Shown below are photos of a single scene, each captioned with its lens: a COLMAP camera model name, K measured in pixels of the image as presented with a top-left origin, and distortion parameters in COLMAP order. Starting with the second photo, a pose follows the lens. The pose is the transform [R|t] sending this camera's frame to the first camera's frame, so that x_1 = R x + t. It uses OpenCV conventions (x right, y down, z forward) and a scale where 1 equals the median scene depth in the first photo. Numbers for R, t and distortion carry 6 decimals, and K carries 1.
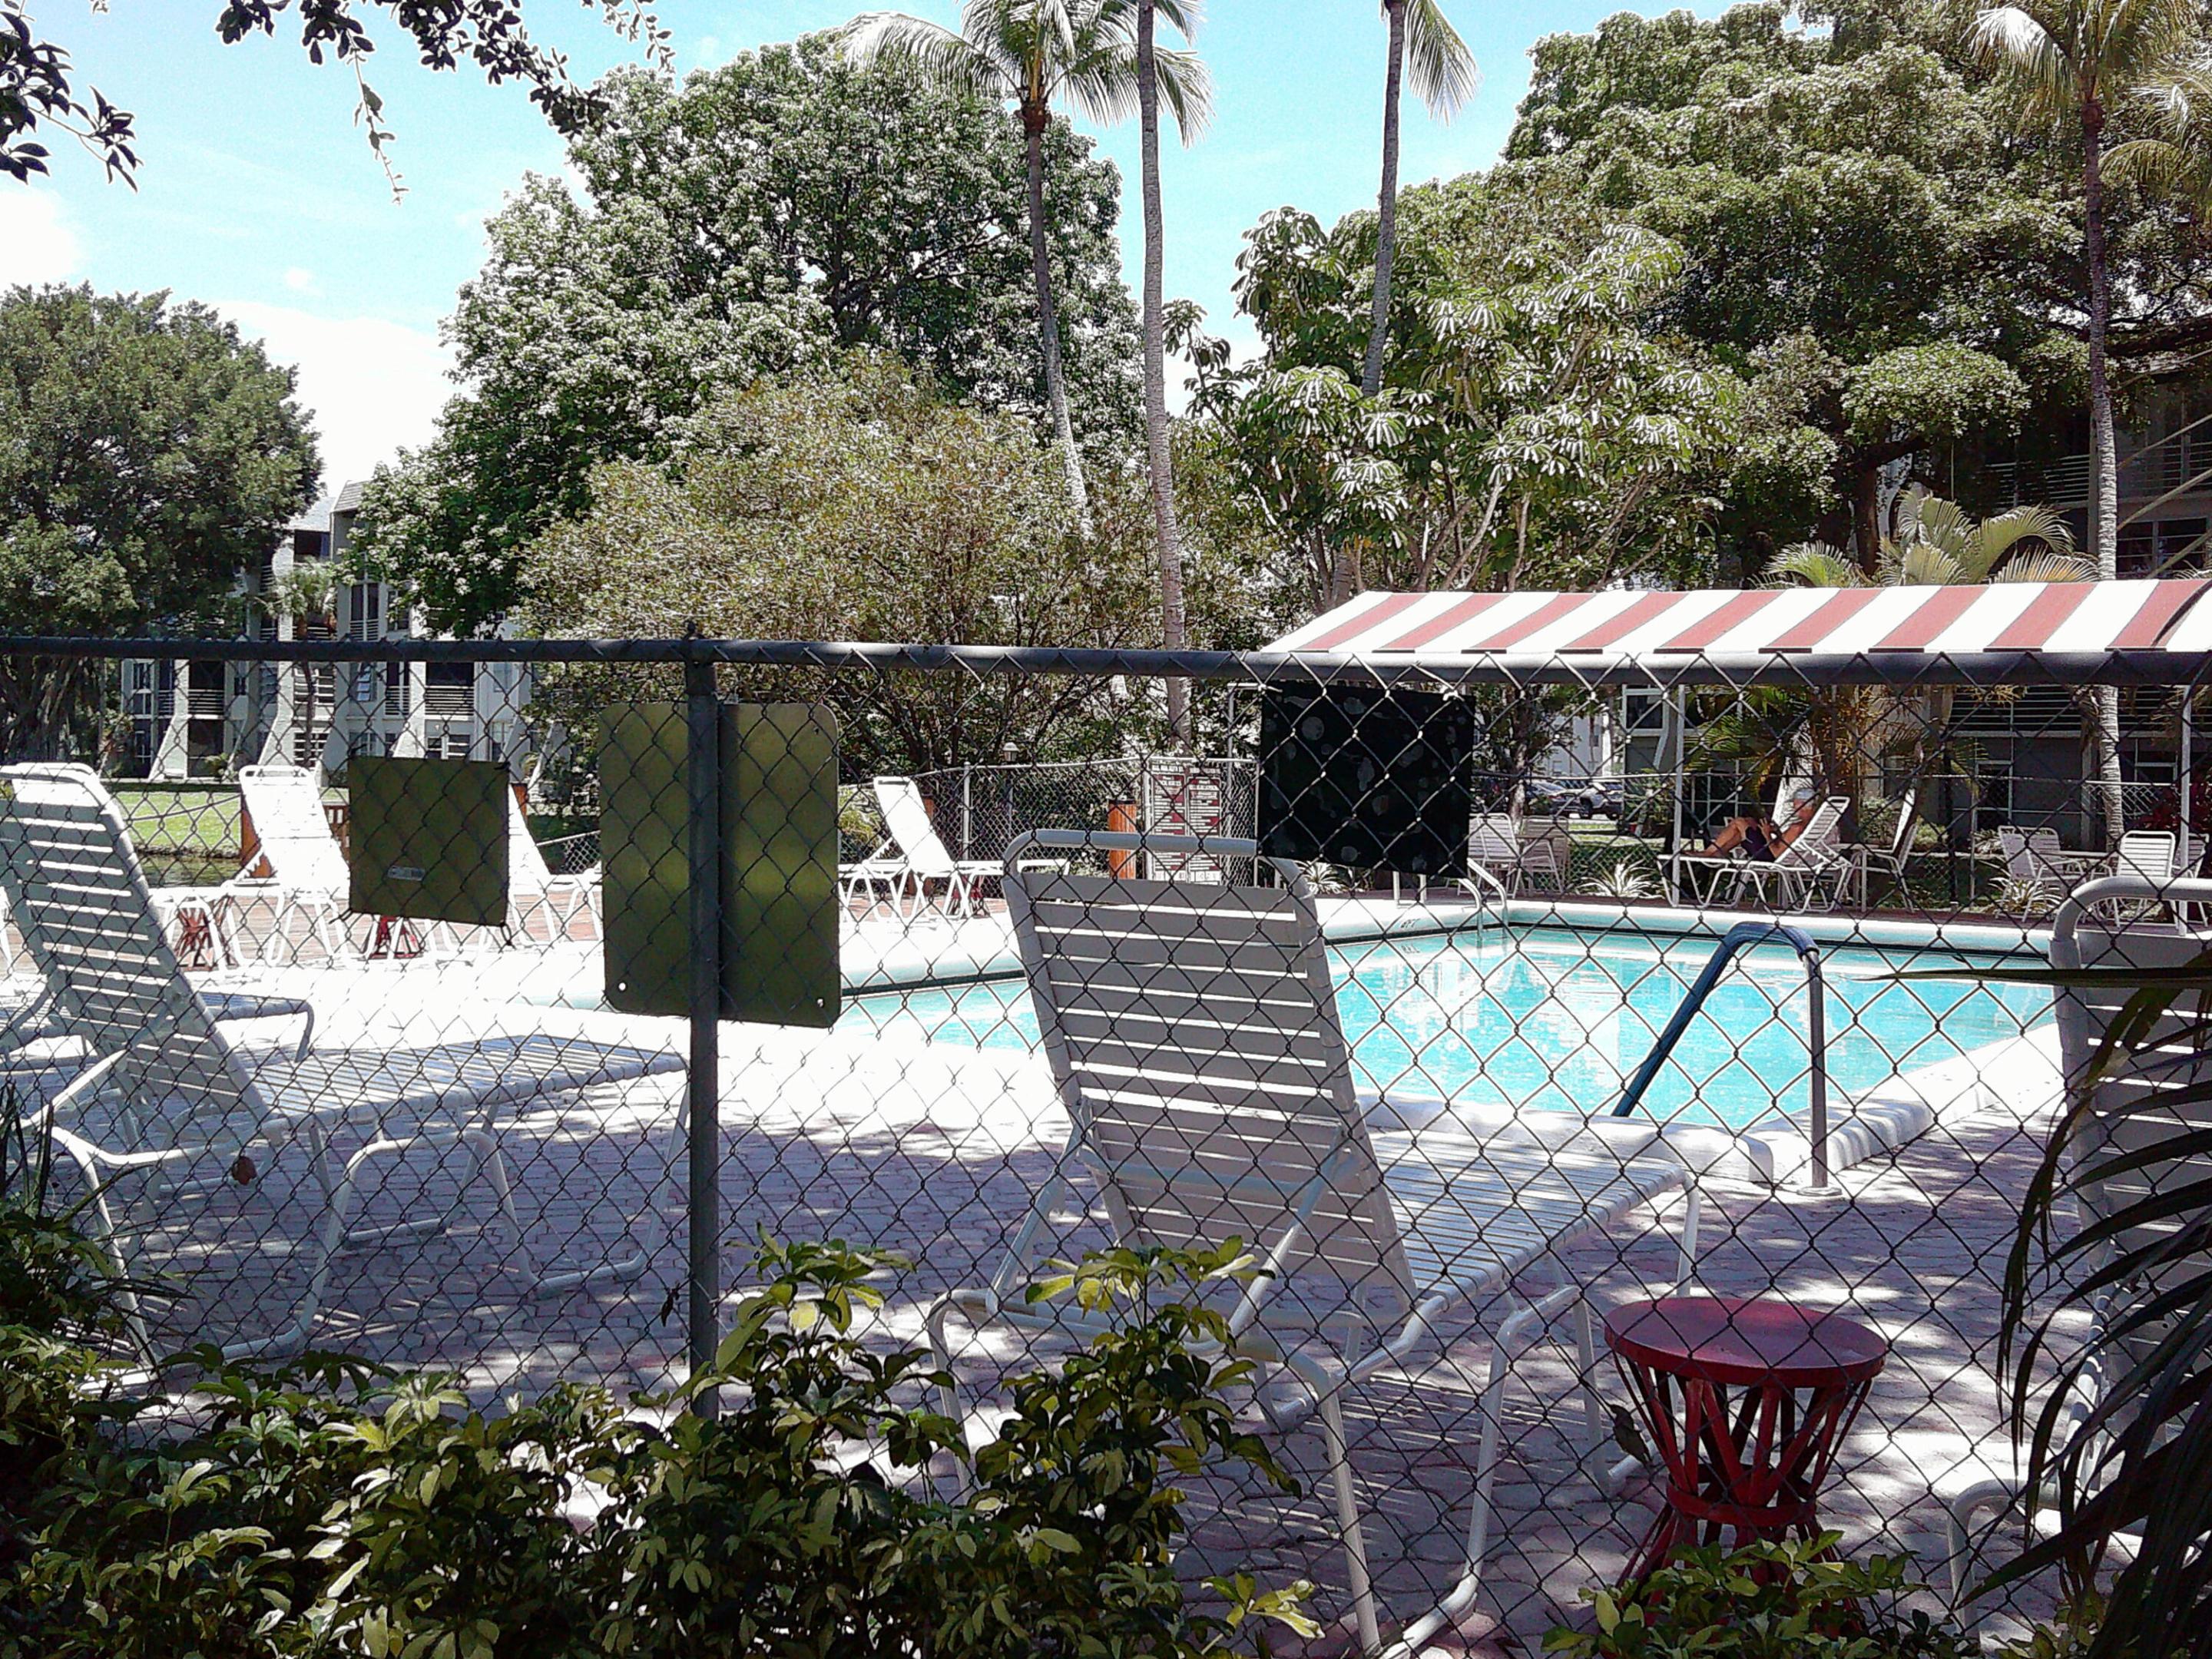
lens RADIAL K [[2379.4, 0, 1106.0], [0, 2379.4, 829.5], [0, 0, 1]] dist [0.126043, -0.304138]
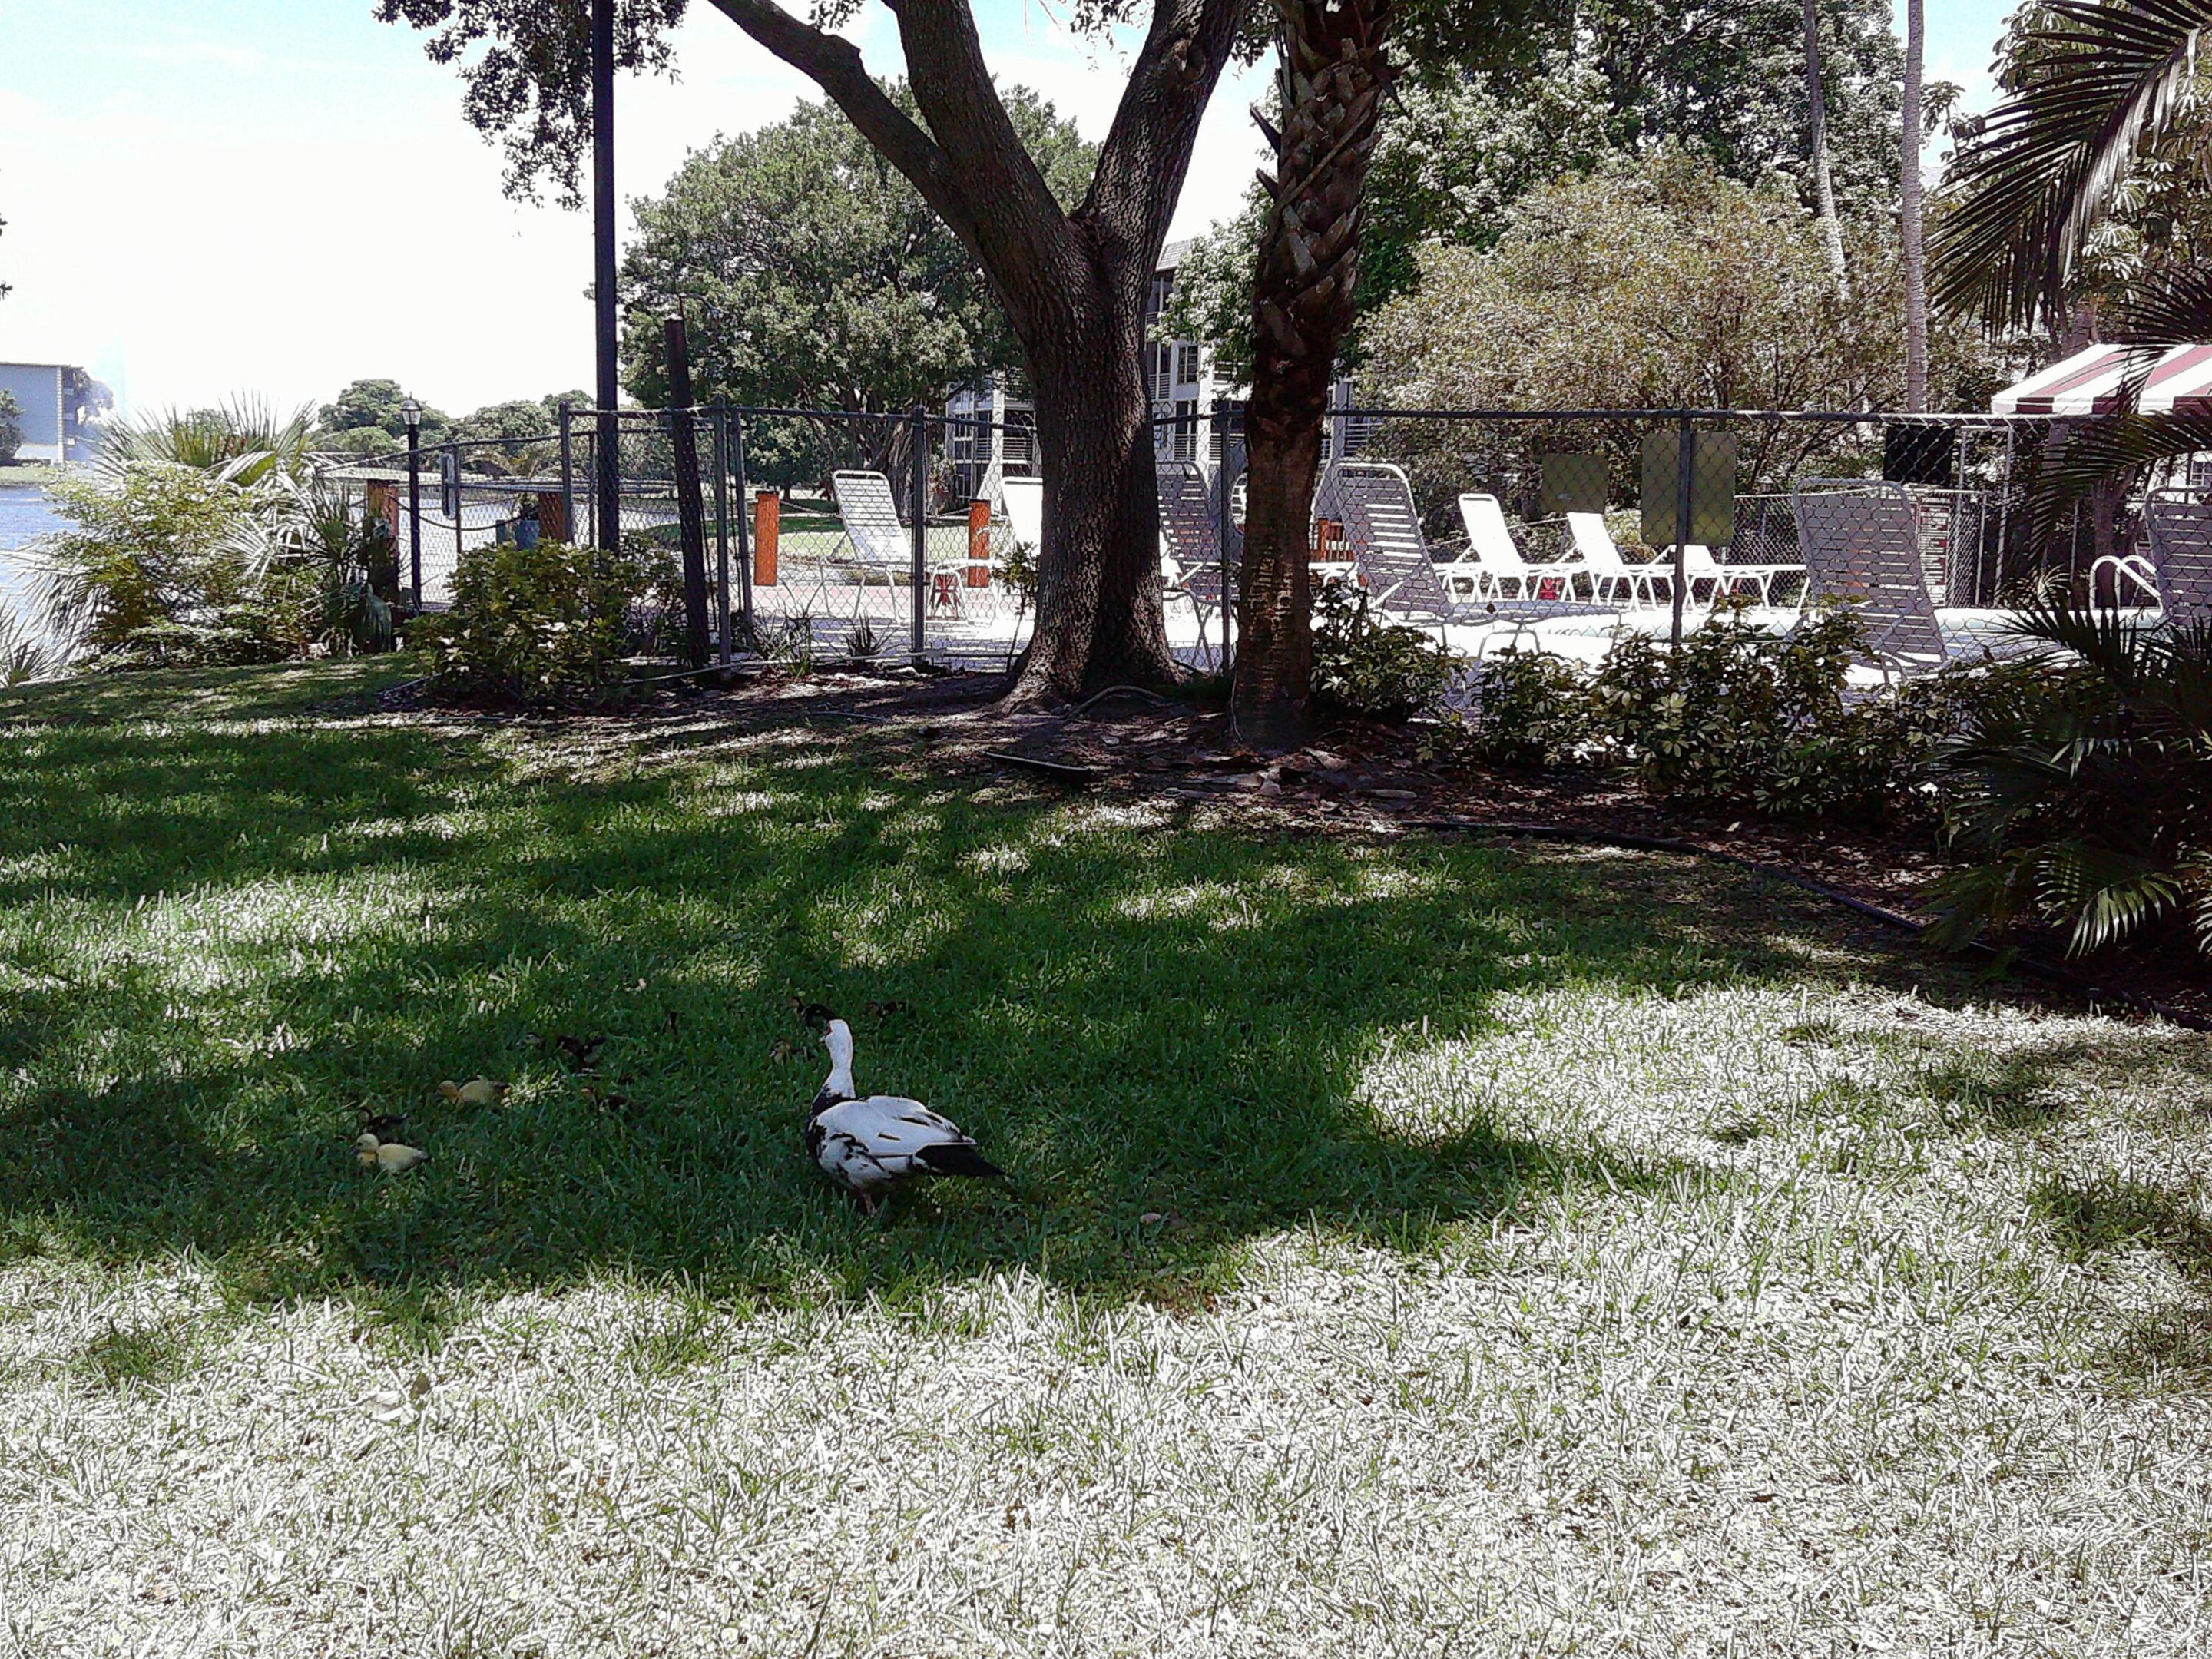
lens RADIAL K [[2379.4, 0, 1106.0], [0, 2379.4, 829.5], [0, 0, 1]] dist [0.126043, -0.304138]
pose [[0.955607, 0.047394, -0.290809, 0.001335], [-0.016838, 0.994150, 0.106689, 0.008865], [0.294164, -0.097056, 0.950814, -0.140949]]
